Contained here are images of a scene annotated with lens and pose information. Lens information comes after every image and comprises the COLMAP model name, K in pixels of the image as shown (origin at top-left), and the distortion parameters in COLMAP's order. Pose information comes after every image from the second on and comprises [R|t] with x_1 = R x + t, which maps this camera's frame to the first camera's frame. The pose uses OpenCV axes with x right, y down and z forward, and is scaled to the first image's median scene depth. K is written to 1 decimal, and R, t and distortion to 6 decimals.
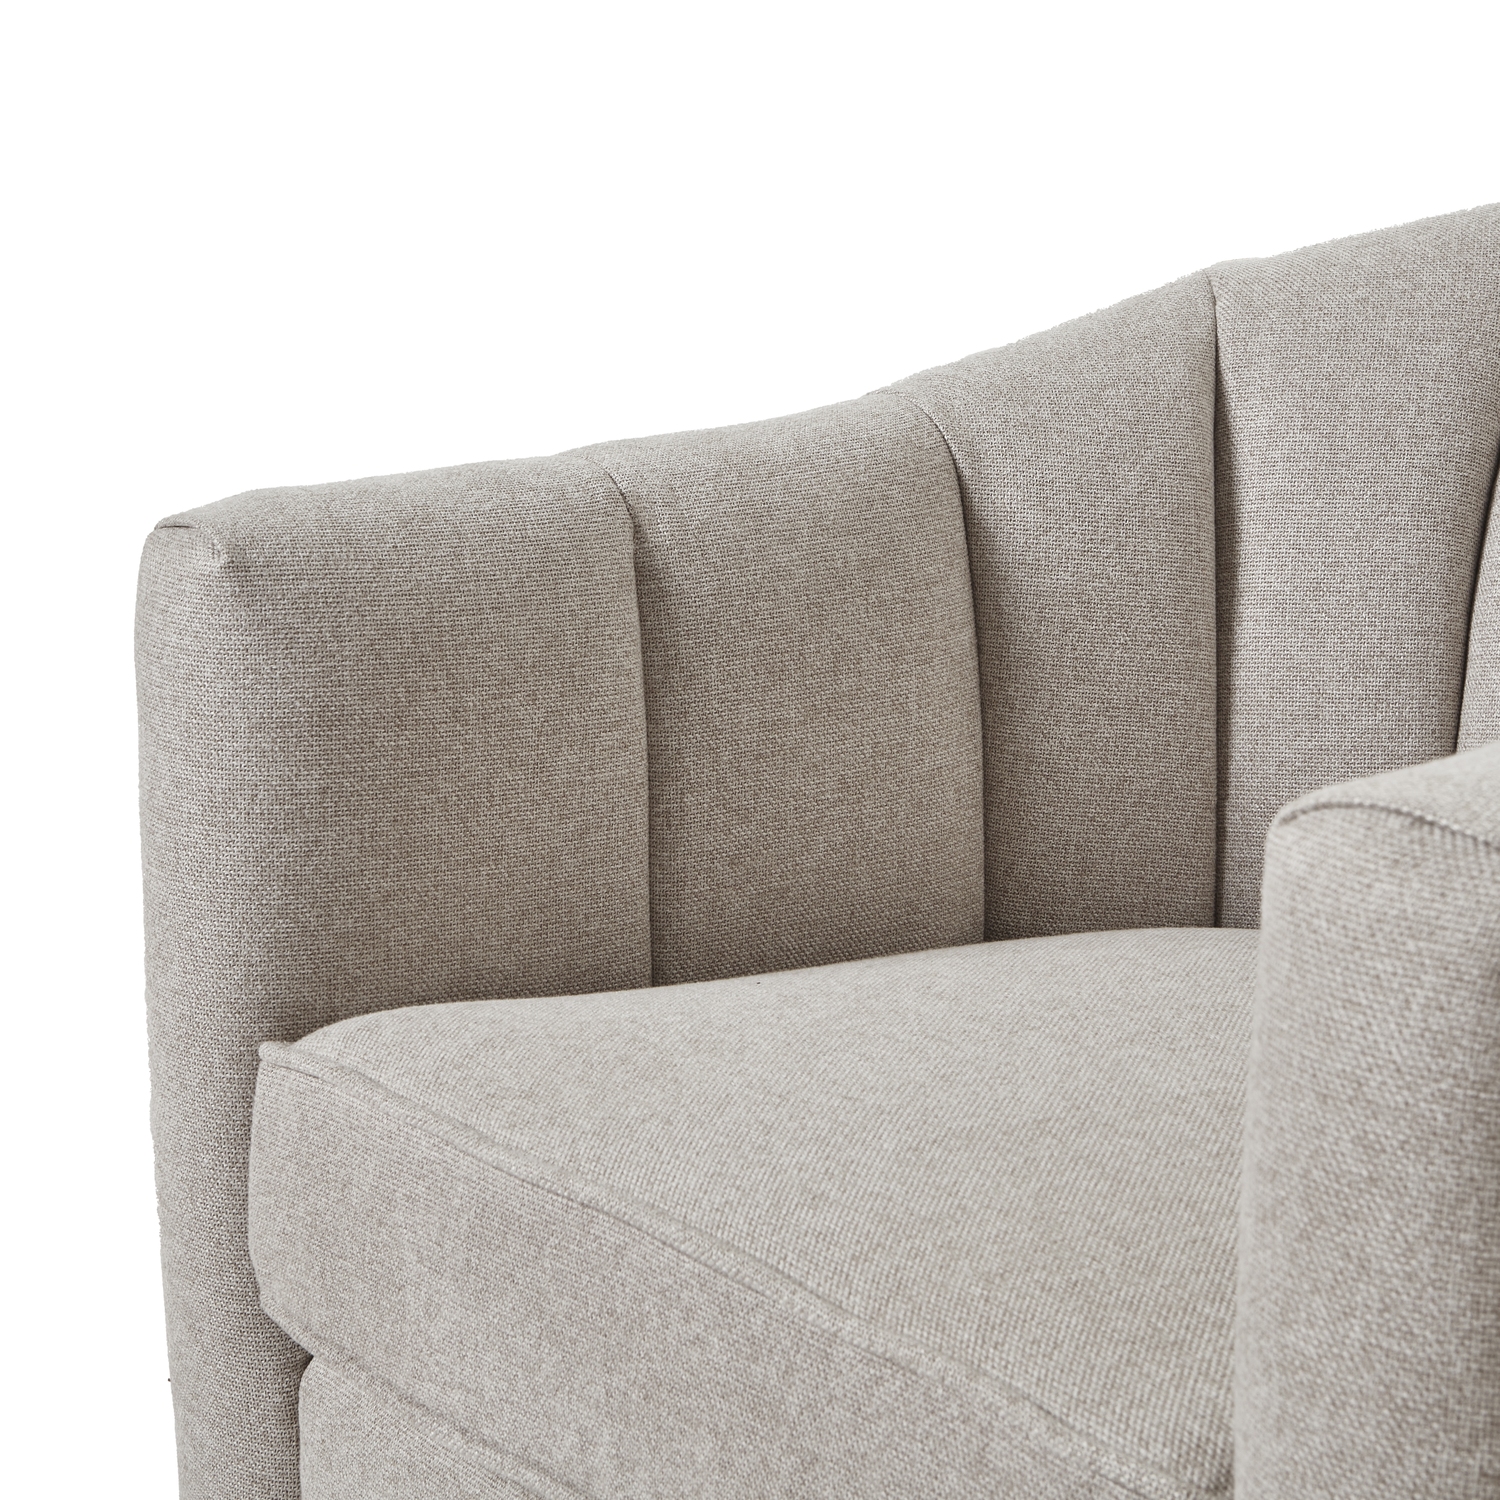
lens RADIAL K [[3386.0, 0, 753.3], [0, 3386.0, 747.3], [0, 0, 1]] dist [0.009545, 0.000000]
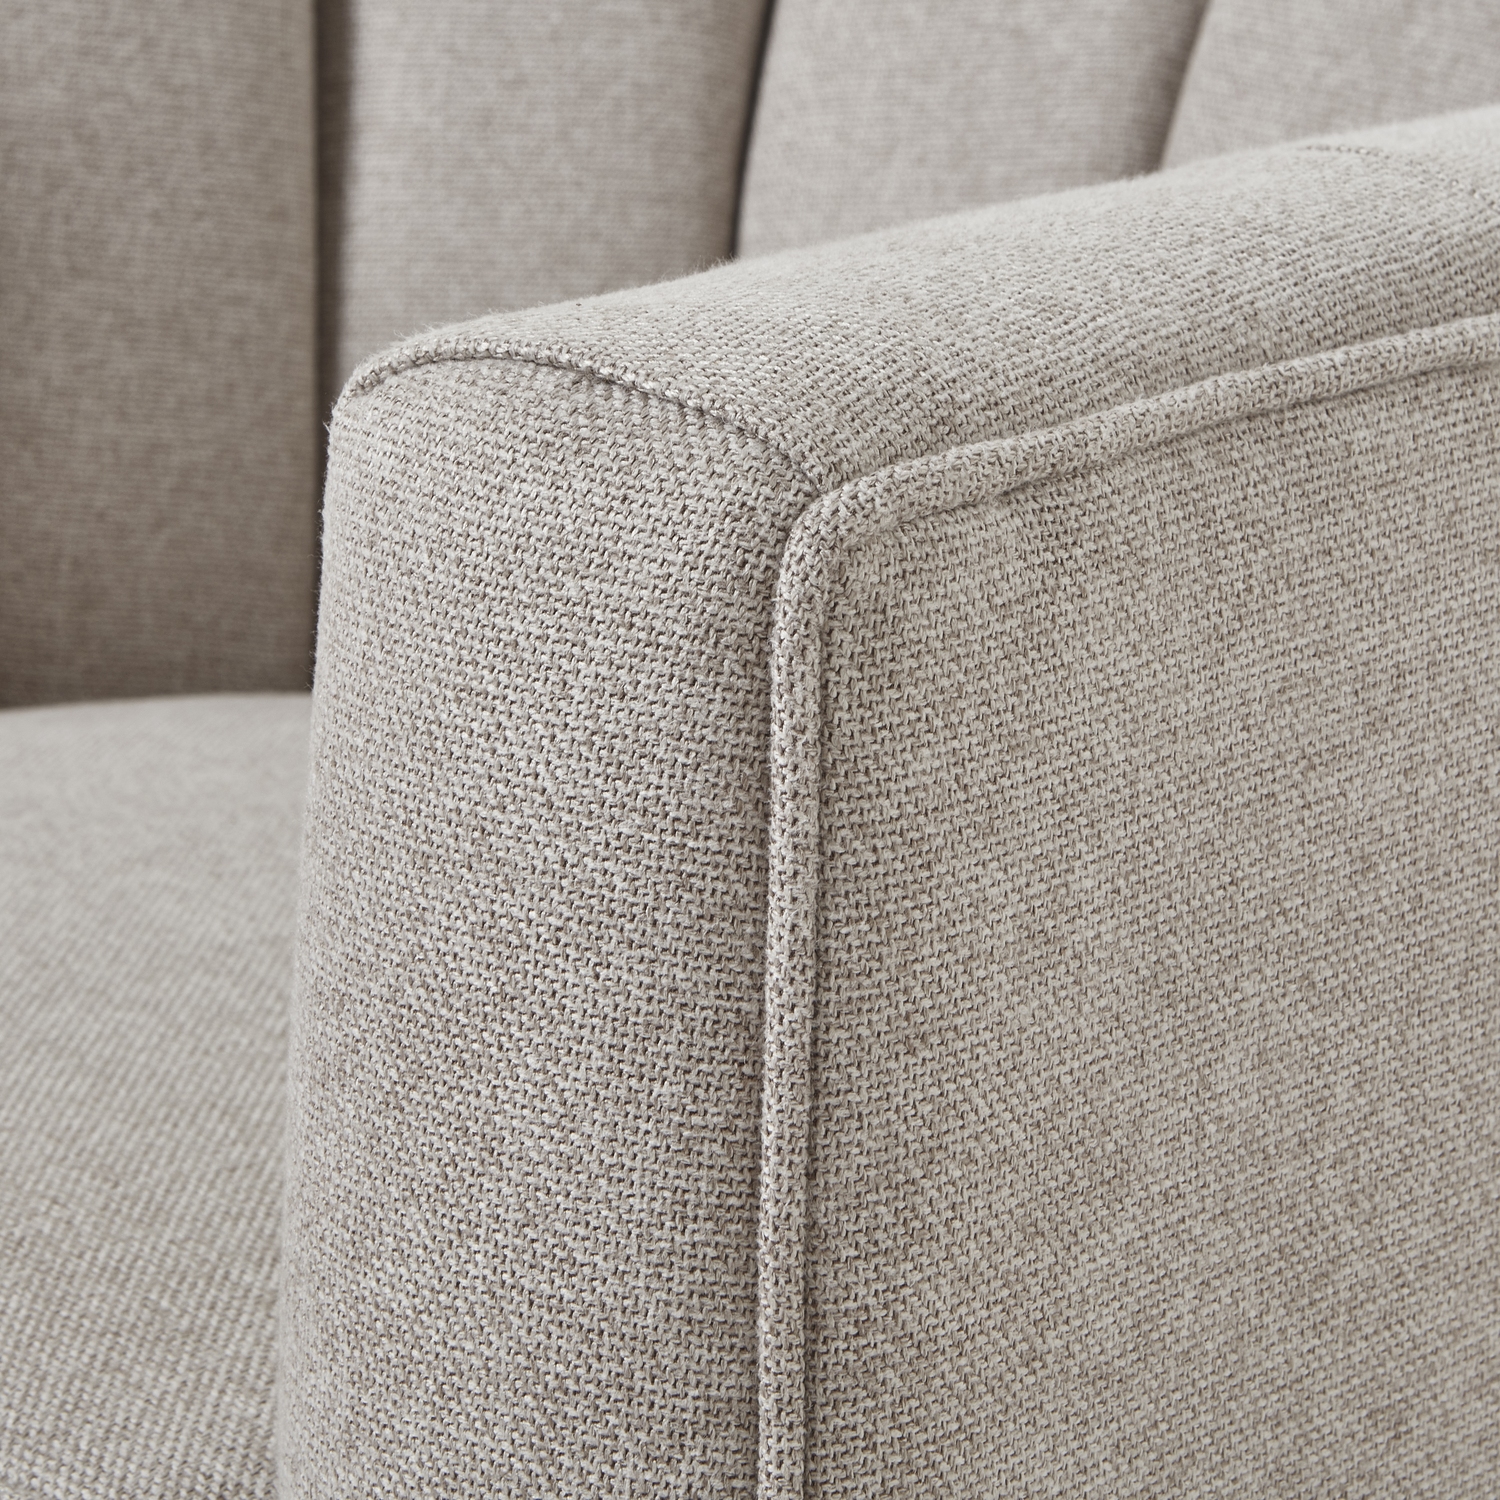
lens RADIAL K [[5674.8, 0, 760.2], [0, 5674.8, 742.7], [0, 0, 1]] dist [0.146914, 0.000000]
pose [[0.980364, -0.004917, 0.197136, 0.027058], [-0.001422, 0.999487, 0.031997, 0.041042], [-0.197192, -0.031649, 0.979854, 0.036942]]
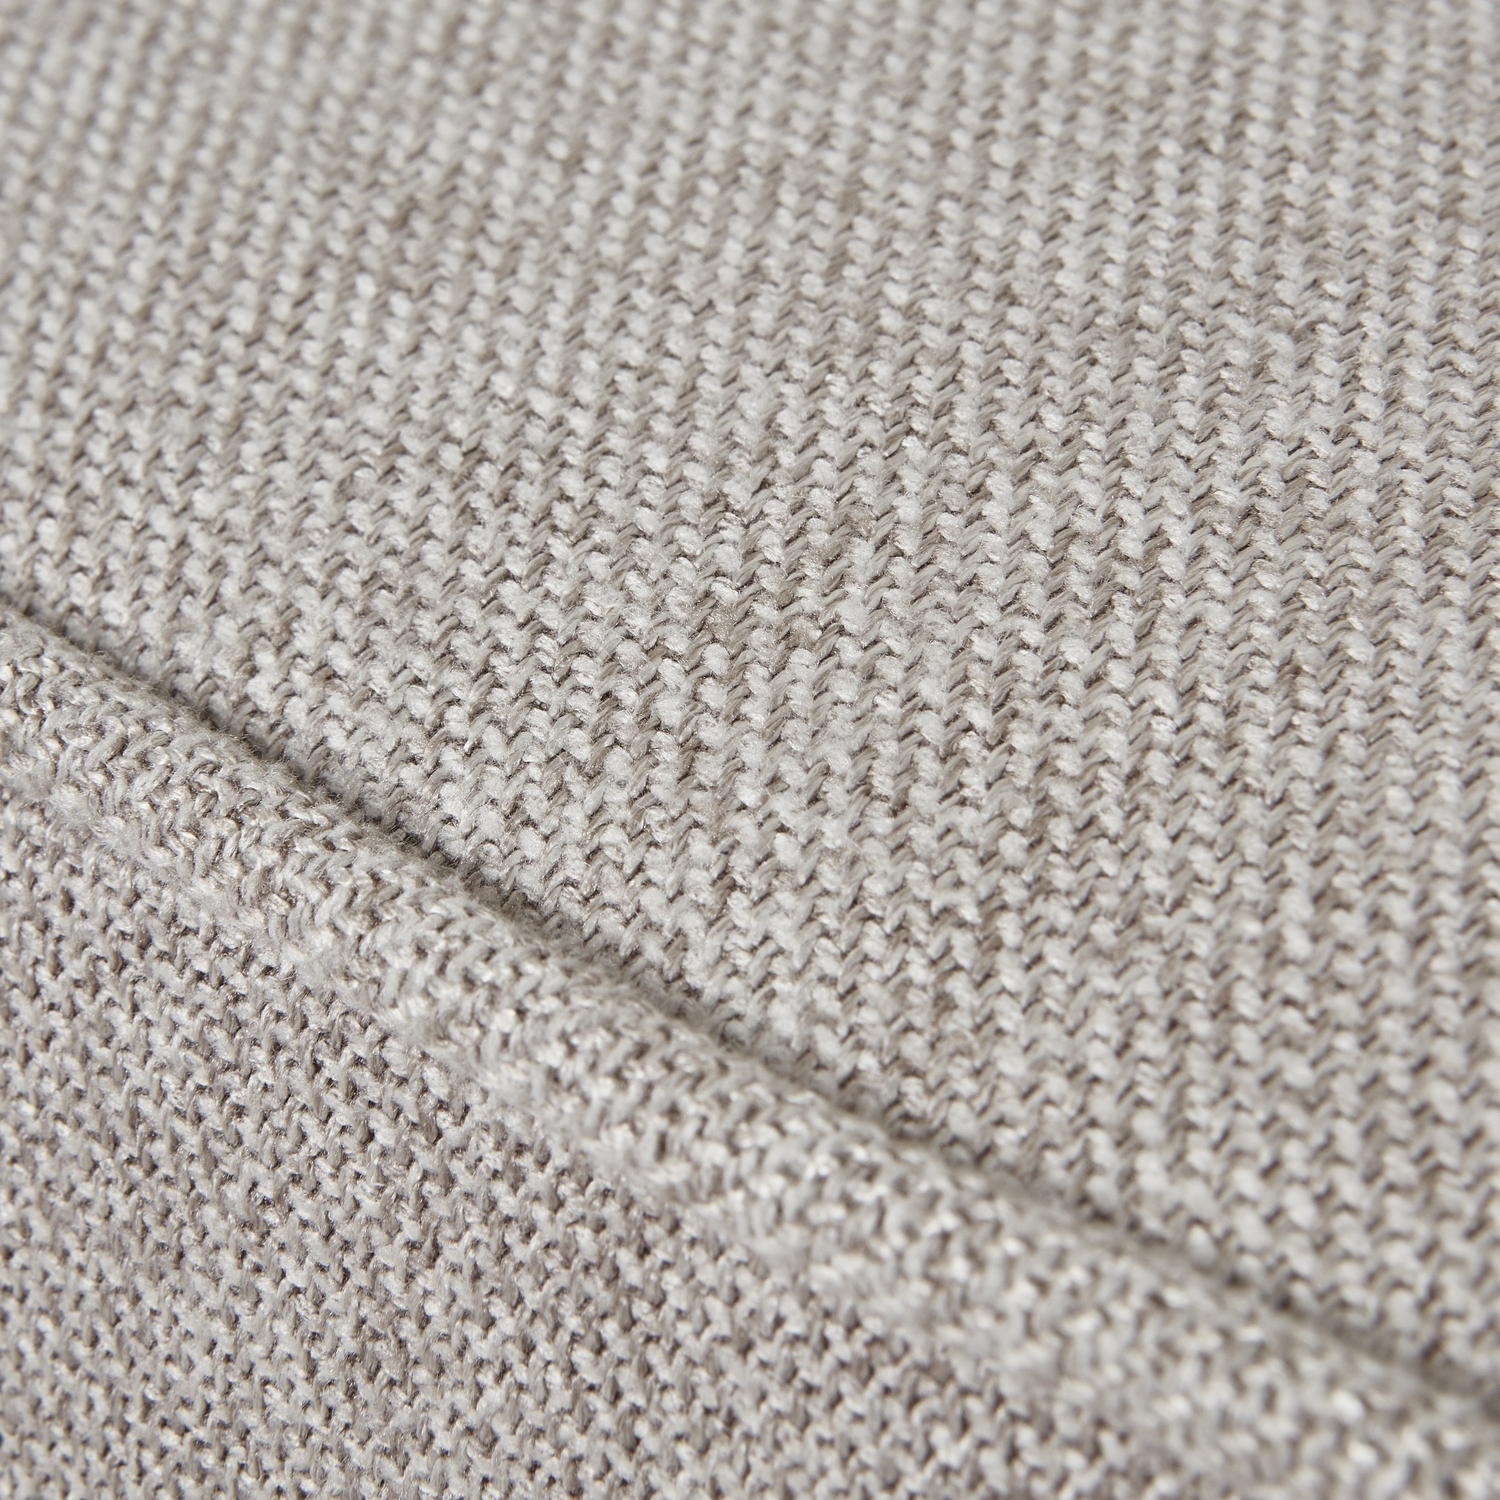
lens RADIAL K [[5674.8, 0, 750.3], [0, 5674.8, 749.9], [0, 0, 1]] dist [0.146914, 0.000000]
pose [[0.989751, -0.099593, 0.102347, 0.002955], [0.062504, 0.946503, 0.316585, 0.069958], [-0.128402, -0.306943, 0.943027, 0.738611]]
